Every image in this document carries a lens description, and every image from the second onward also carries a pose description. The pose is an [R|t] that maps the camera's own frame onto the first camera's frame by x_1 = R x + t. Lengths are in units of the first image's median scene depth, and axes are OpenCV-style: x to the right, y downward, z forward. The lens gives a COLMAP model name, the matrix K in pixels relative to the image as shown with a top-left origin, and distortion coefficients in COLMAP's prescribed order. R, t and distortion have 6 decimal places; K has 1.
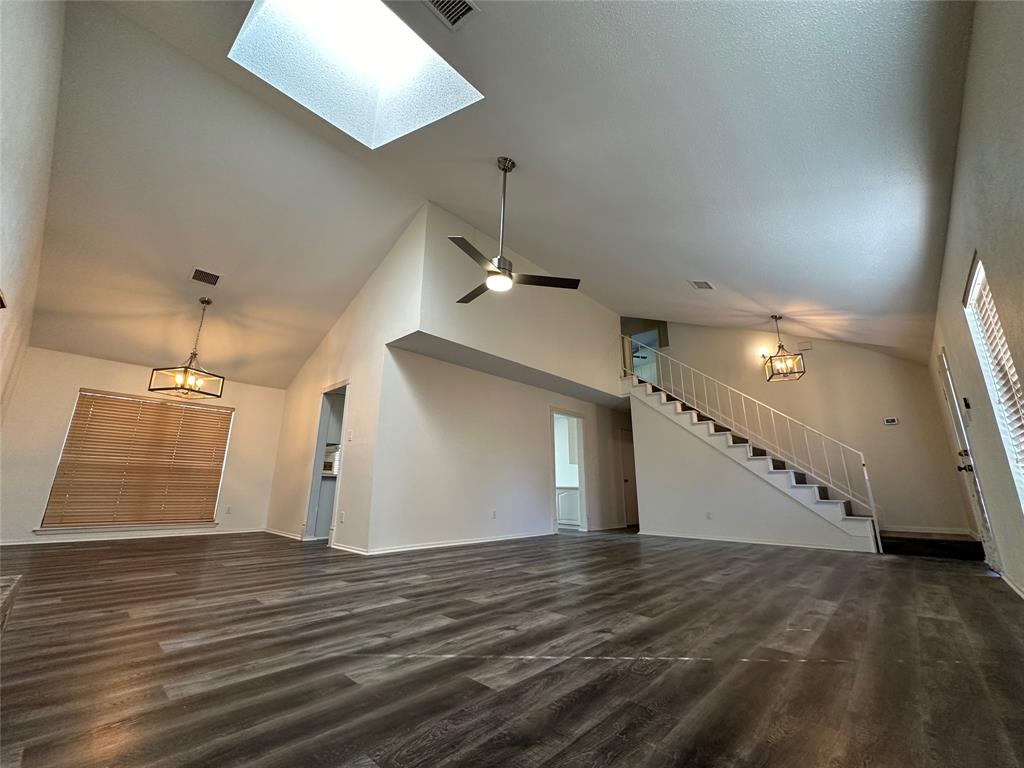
lens RADIAL K [[408.7, 0, 512.0], [0, 408.7, 384.0], [0, 0, 1]] dist [-0.001170, -0.000019]
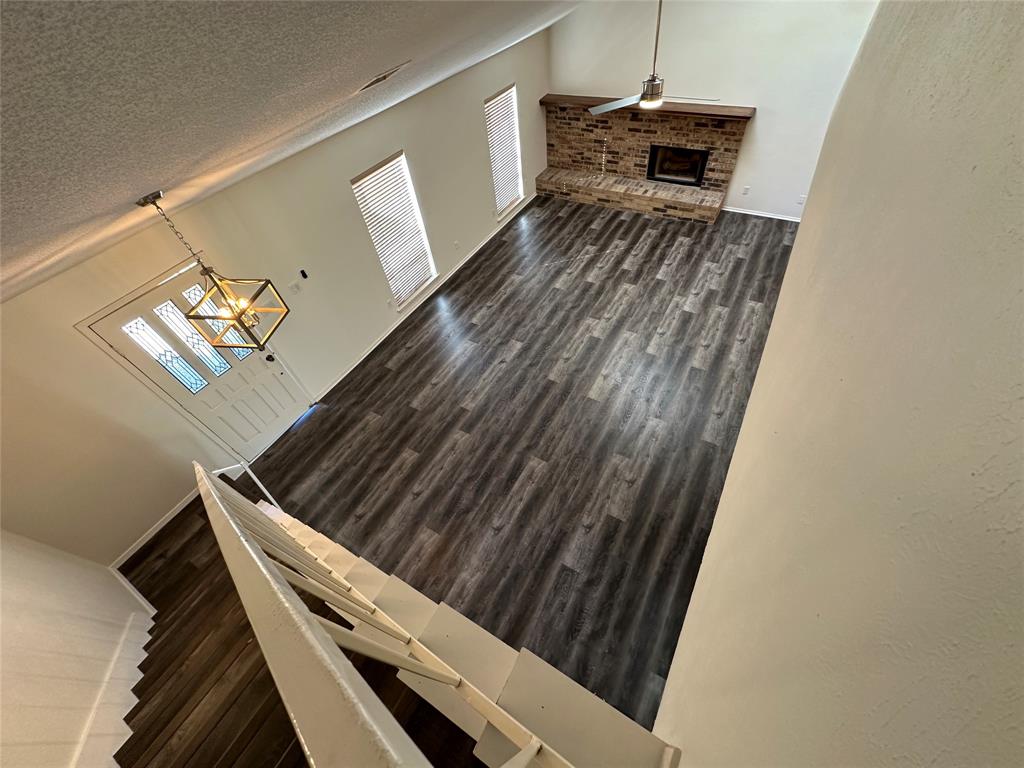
lens RADIAL K [[408.7, 0, 512.0], [0, 408.7, 384.0], [0, 0, 1]] dist [-0.001170, -0.000019]
pose [[-0.971009, 0.223601, -0.084519, 1.231191], [0.136631, 0.809282, 0.571309, -0.584651], [0.196145, 0.543199, -0.816371, 4.363392]]
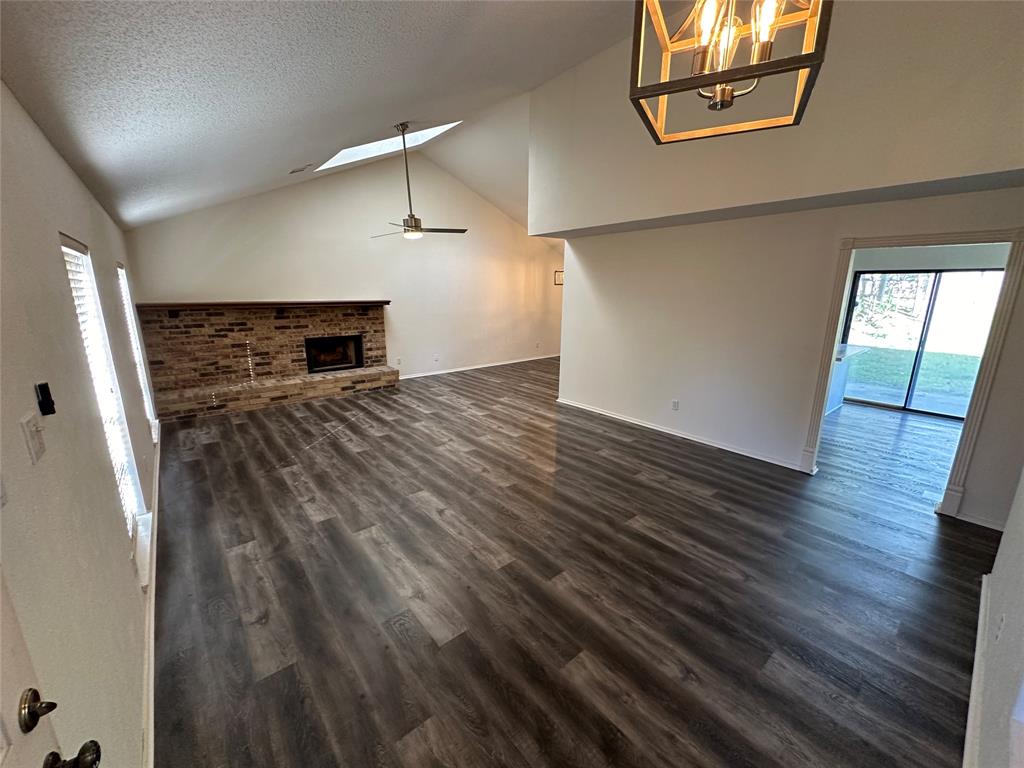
lens RADIAL K [[408.7, 0, 512.0], [0, 408.7, 384.0], [0, 0, 1]] dist [-0.001170, -0.000019]
pose [[-0.119506, 0.216529, -0.968934, 2.585030], [0.245843, 0.951989, 0.182420, 0.129866], [0.961914, -0.216406, -0.167000, 2.656684]]
